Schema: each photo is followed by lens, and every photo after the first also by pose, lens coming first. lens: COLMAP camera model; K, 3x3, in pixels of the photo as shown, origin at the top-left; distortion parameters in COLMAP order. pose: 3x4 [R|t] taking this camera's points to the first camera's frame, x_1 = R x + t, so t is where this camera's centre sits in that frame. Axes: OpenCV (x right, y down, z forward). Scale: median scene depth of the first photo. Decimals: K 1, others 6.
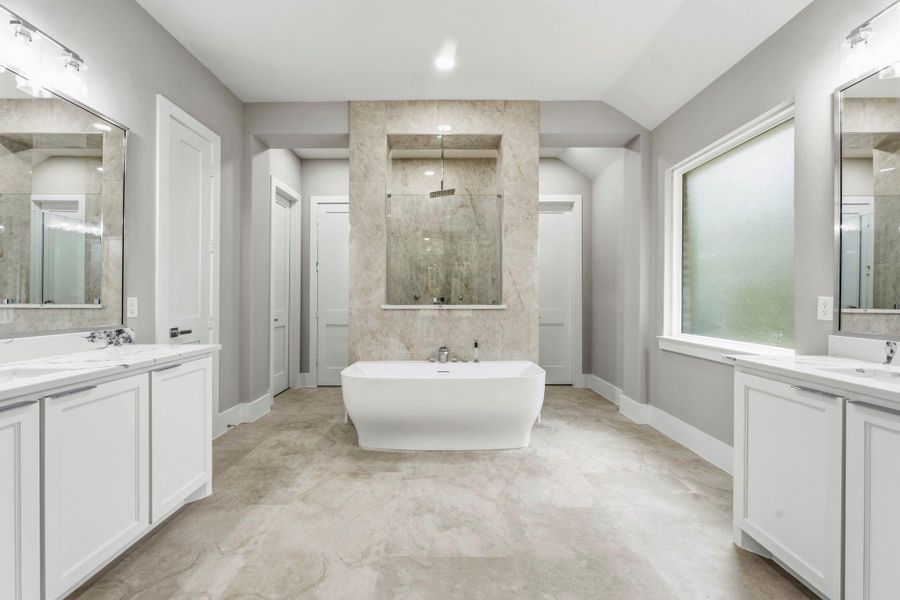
lens RADIAL K [[371.2, 0, 444.3], [0, 371.2, 301.6], [0, 0, 1]] dist [0.001626, -0.000549]
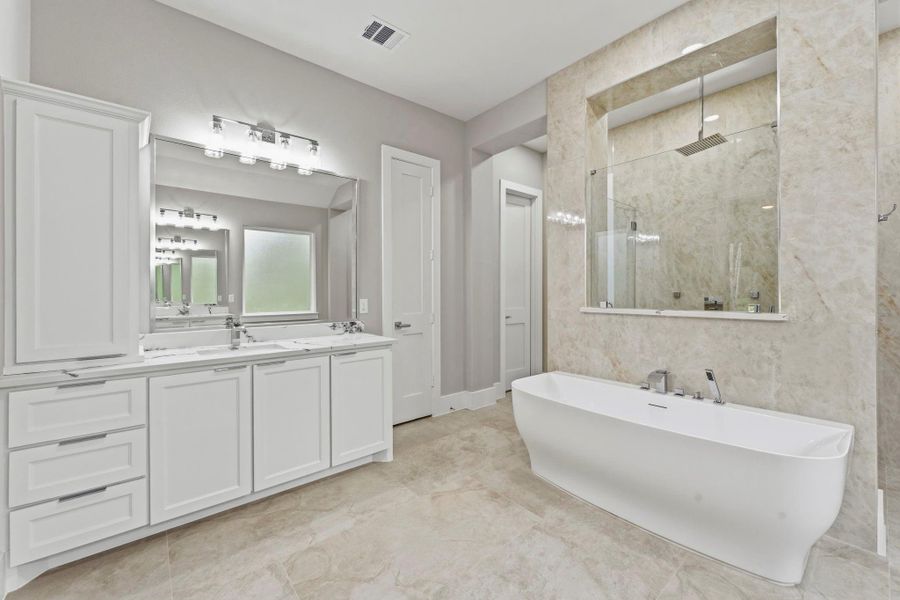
lens RADIAL K [[371.2, 0, 445.7], [0, 371.2, 293.5], [0, 0, 1]] dist [0.001626, -0.000549]
pose [[0.626342, 0.003337, -0.779541, 0.318165], [-0.000894, 0.999993, 0.003563, -0.027421], [0.779548, -0.001535, 0.626341, 0.274690]]
